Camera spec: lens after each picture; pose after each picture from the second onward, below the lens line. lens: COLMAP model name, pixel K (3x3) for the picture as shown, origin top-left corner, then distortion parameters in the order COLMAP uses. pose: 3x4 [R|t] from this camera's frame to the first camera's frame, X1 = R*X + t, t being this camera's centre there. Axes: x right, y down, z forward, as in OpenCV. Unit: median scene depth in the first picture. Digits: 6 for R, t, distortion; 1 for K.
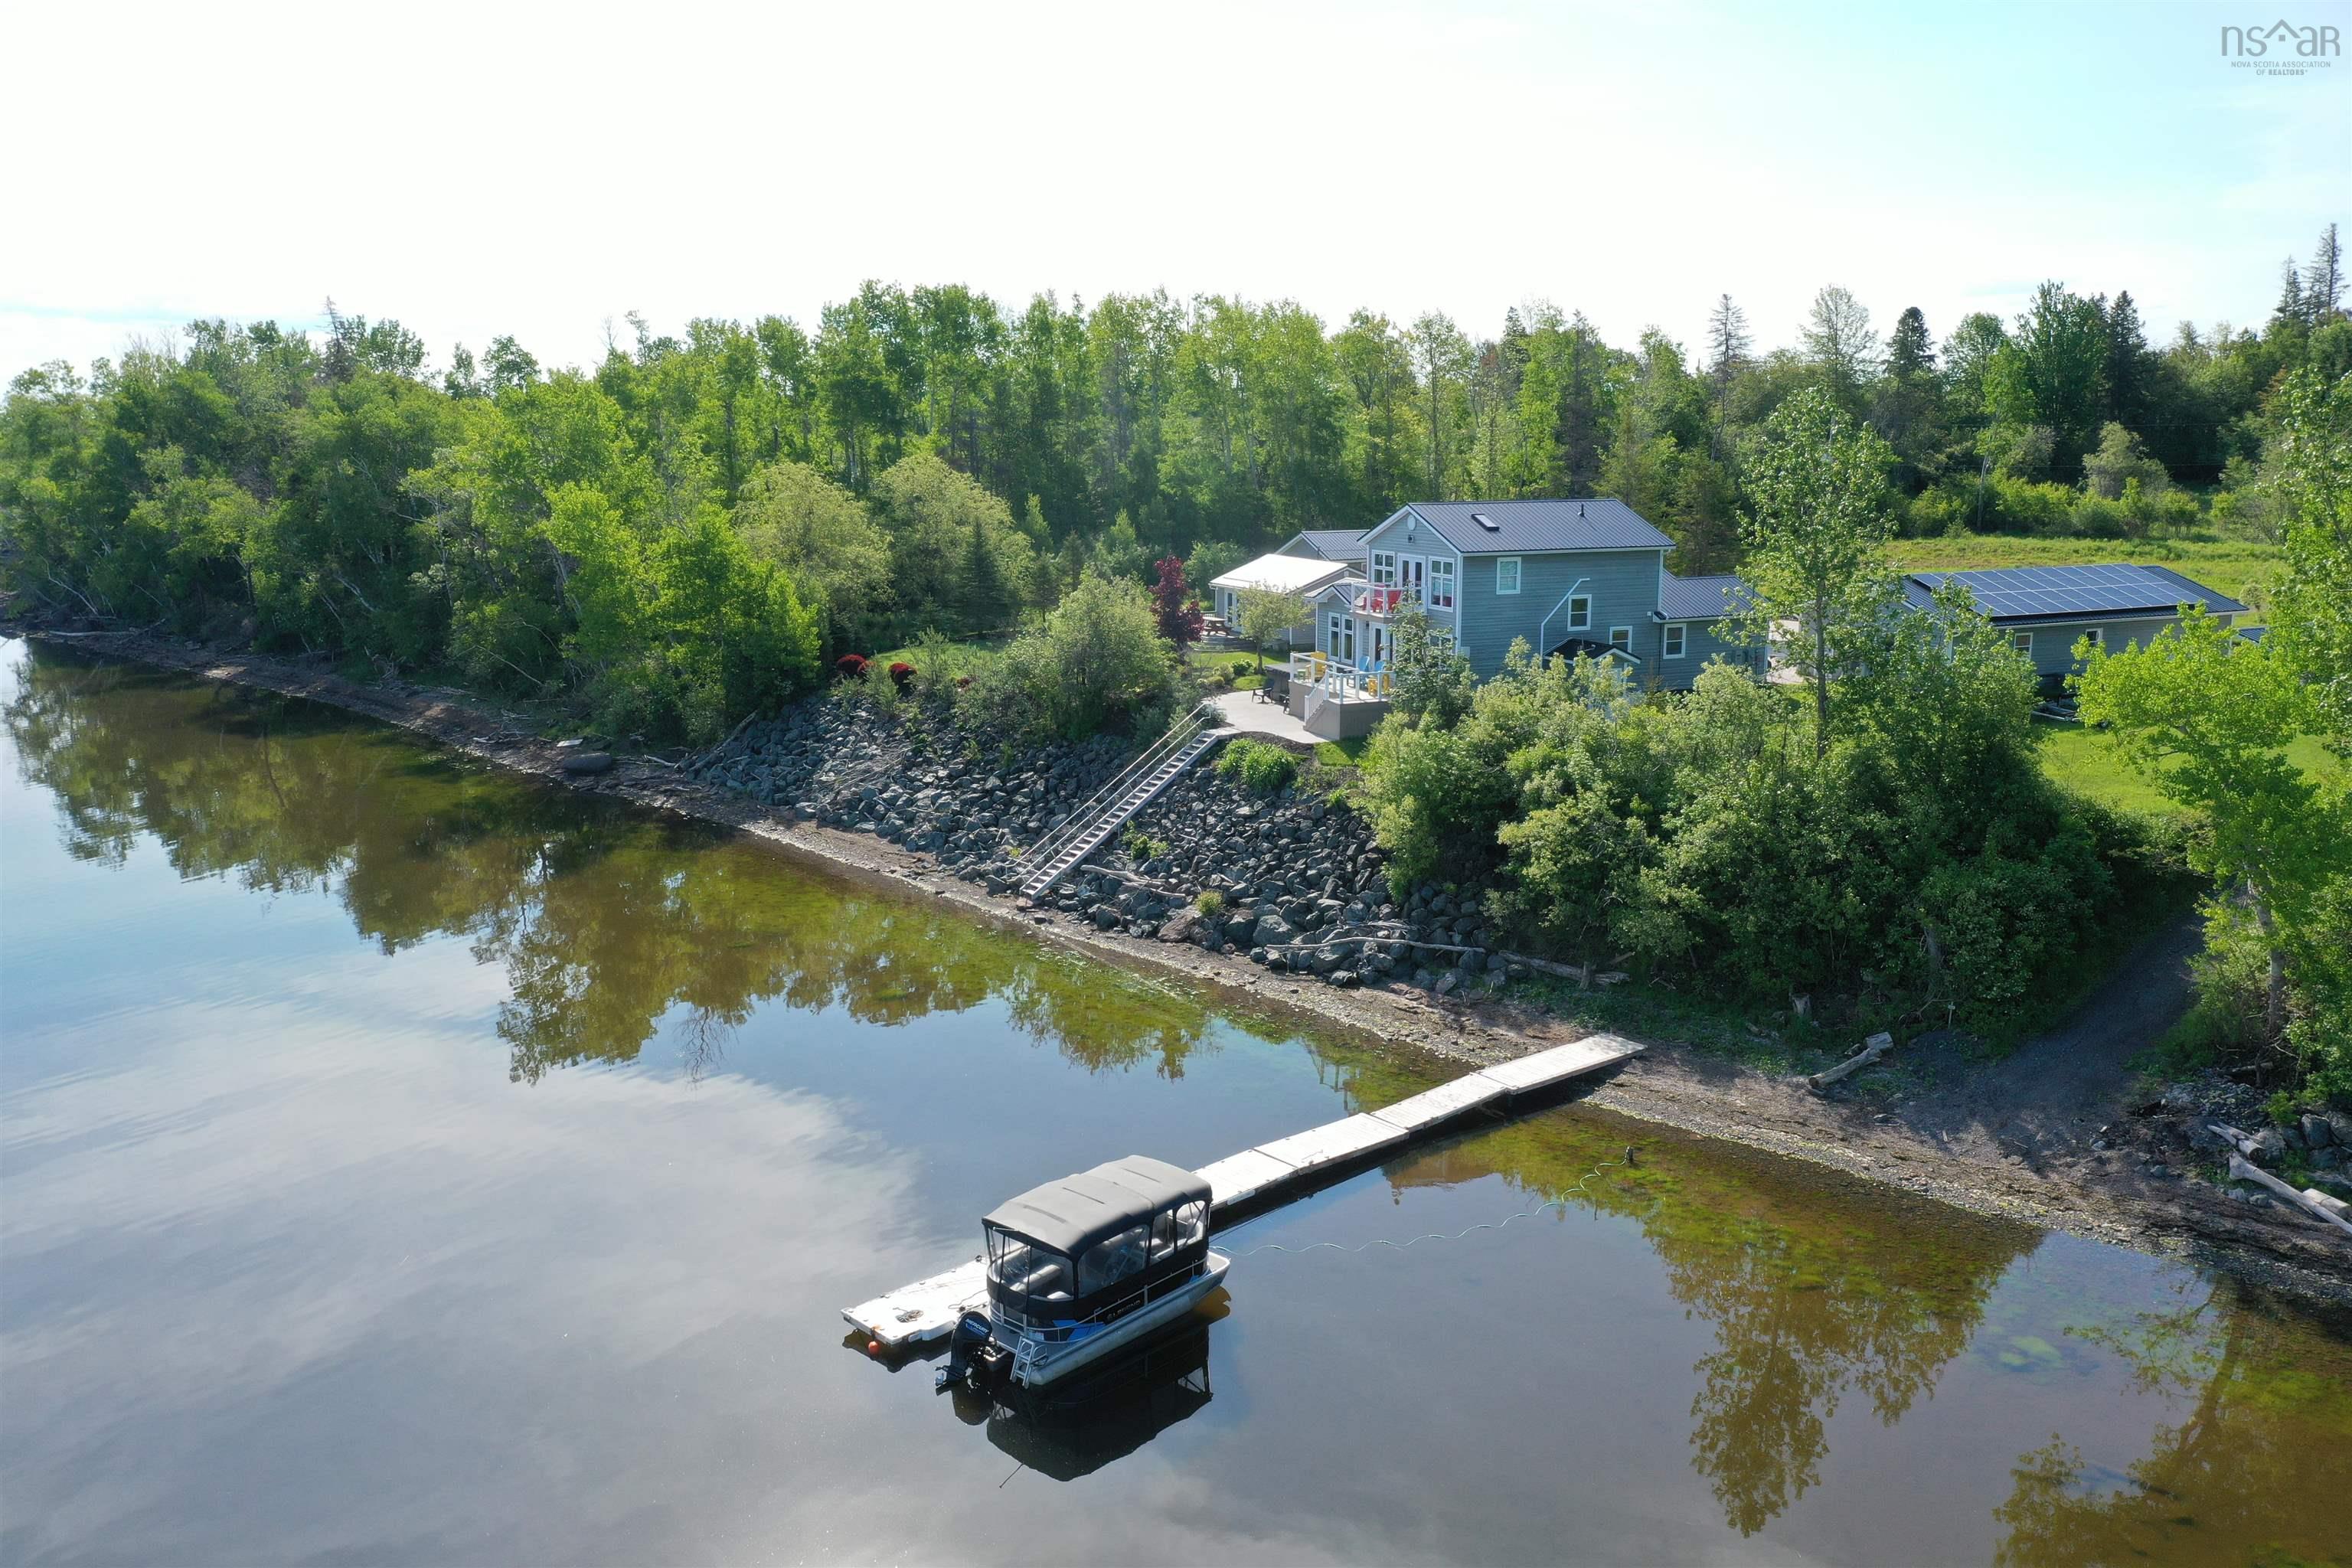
lens RADIAL K [[1870.0, 0, 1169.5], [0, 1870.0, 778.7], [0, 0, 1]] dist [-0.007477, 0.006148]
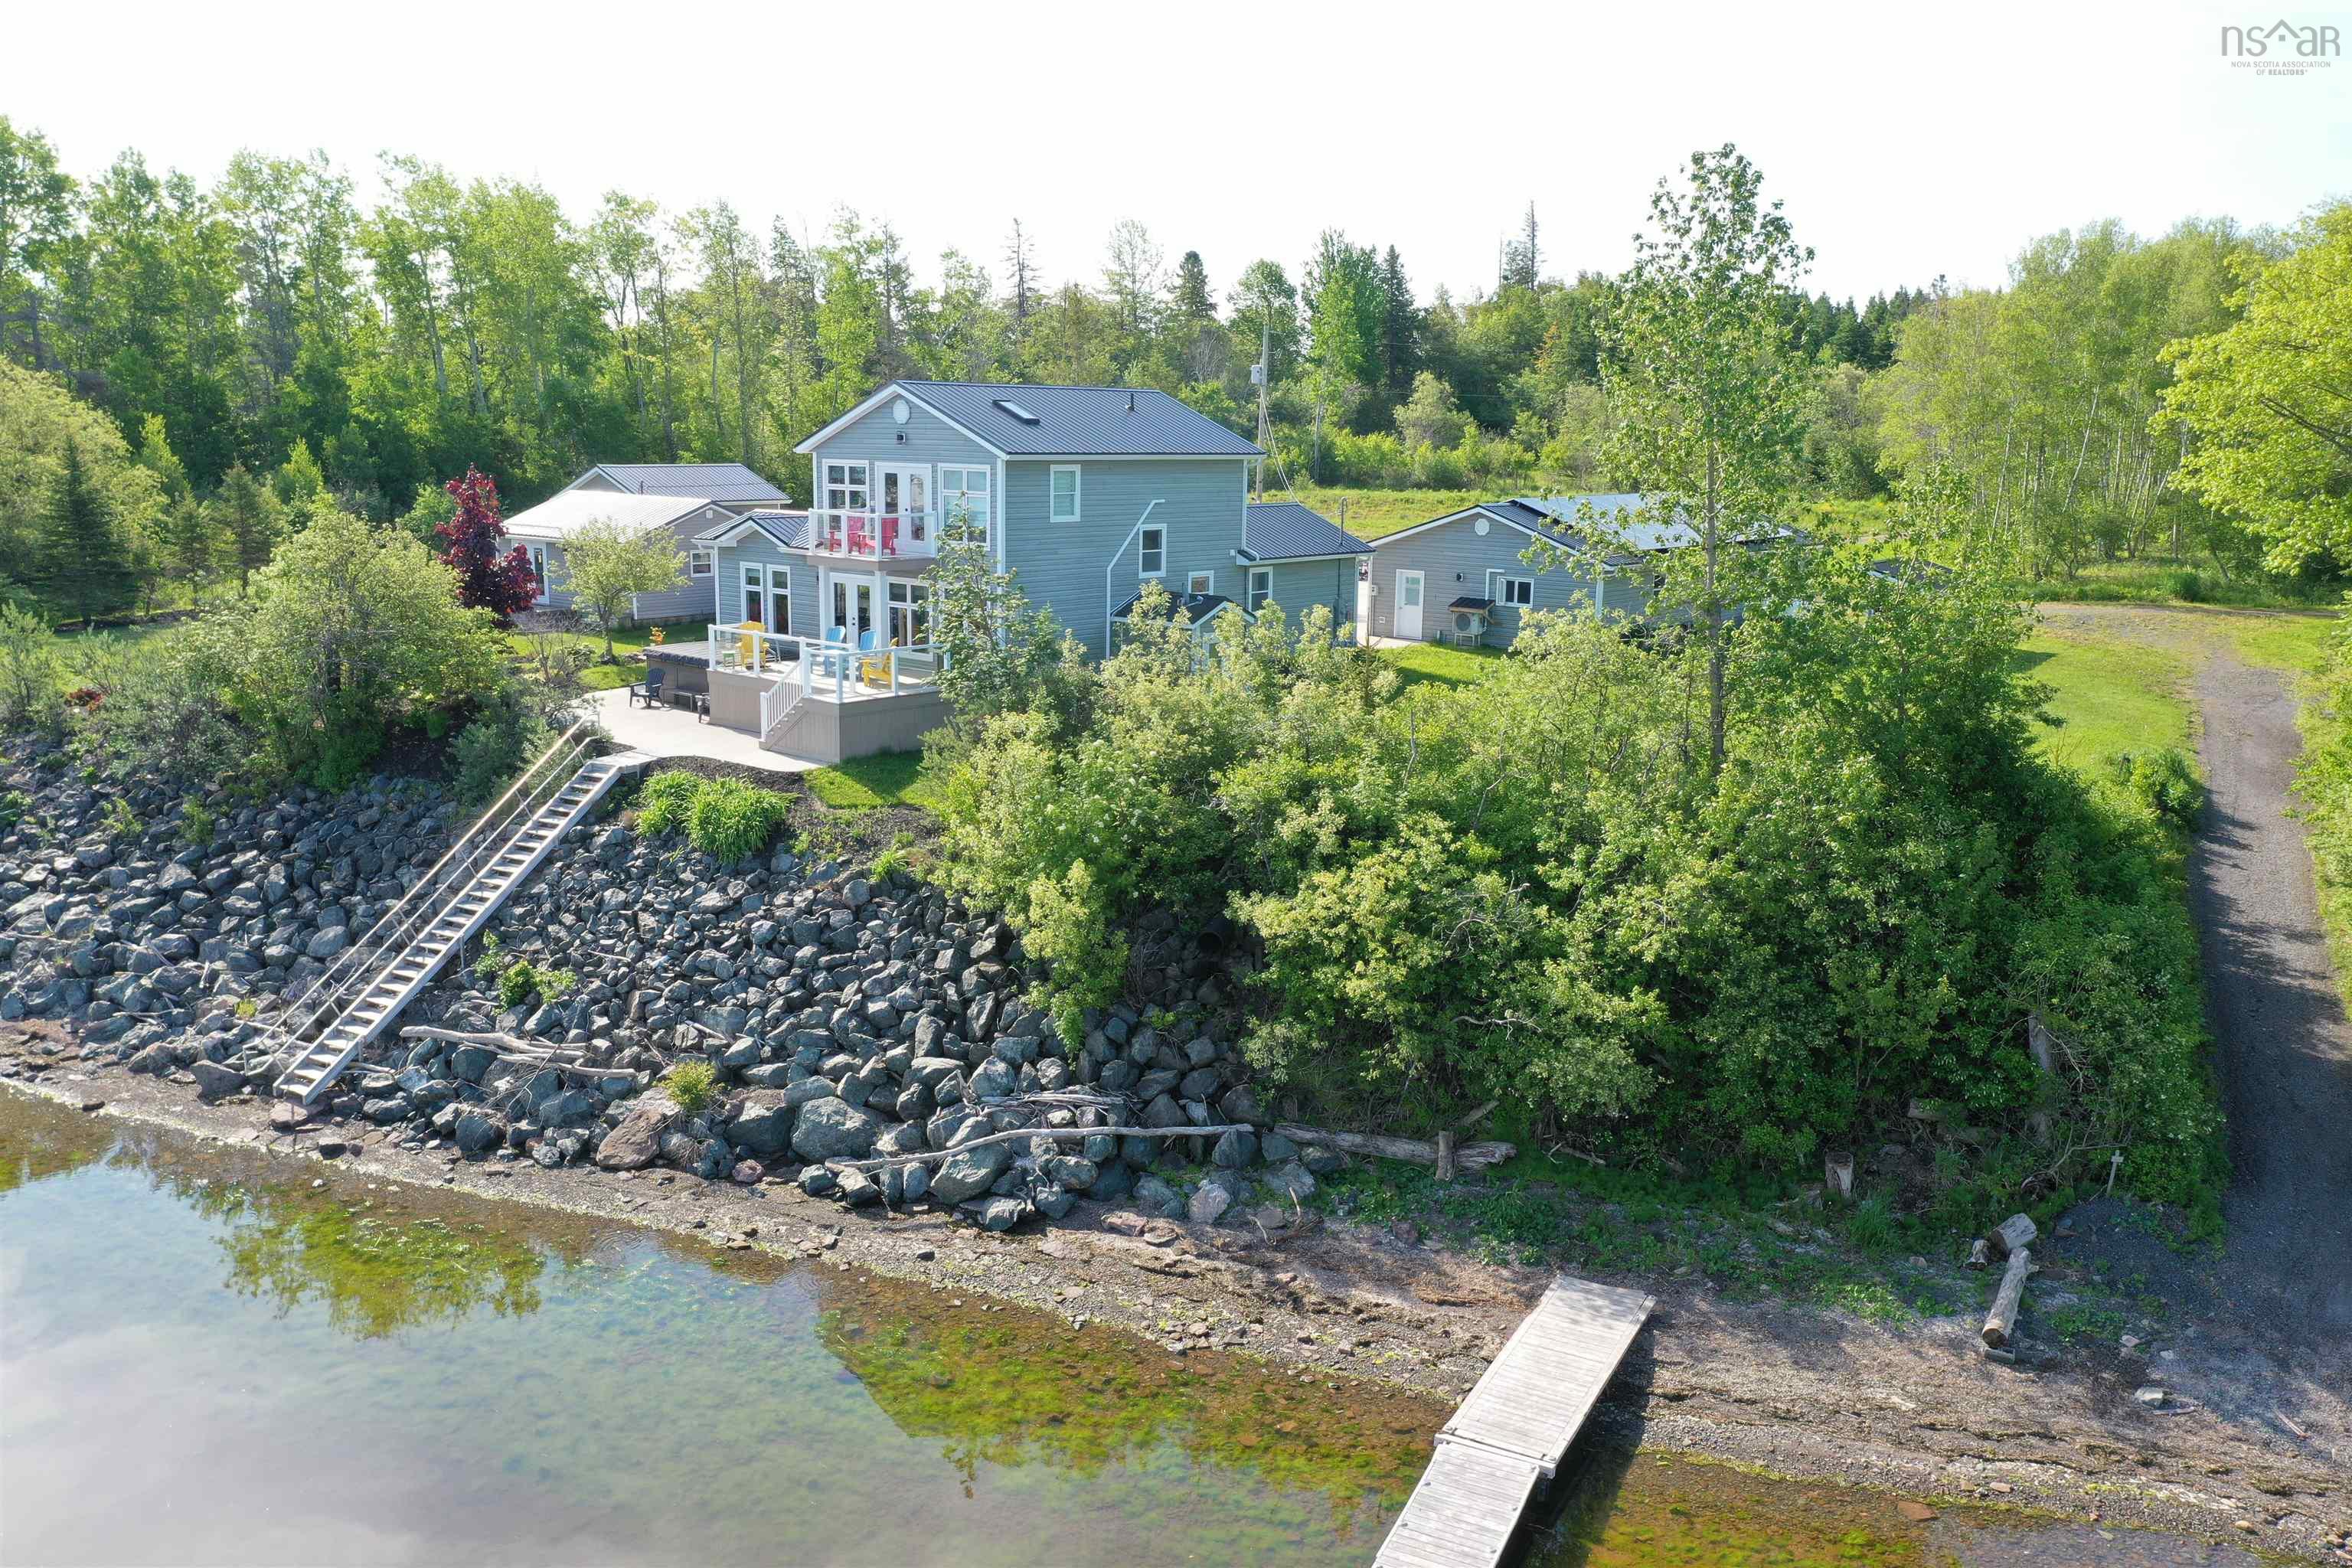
lens RADIAL K [[1870.0, 0, 1190.8], [0, 1870.0, 786.0], [0, 0, 1]] dist [-0.007477, 0.006148]
pose [[0.896593, -0.065611, 0.437968, -0.068635], [0.061334, 0.997831, 0.023922, -0.019963], [-0.438587, 0.005415, 0.898672, 0.391667]]
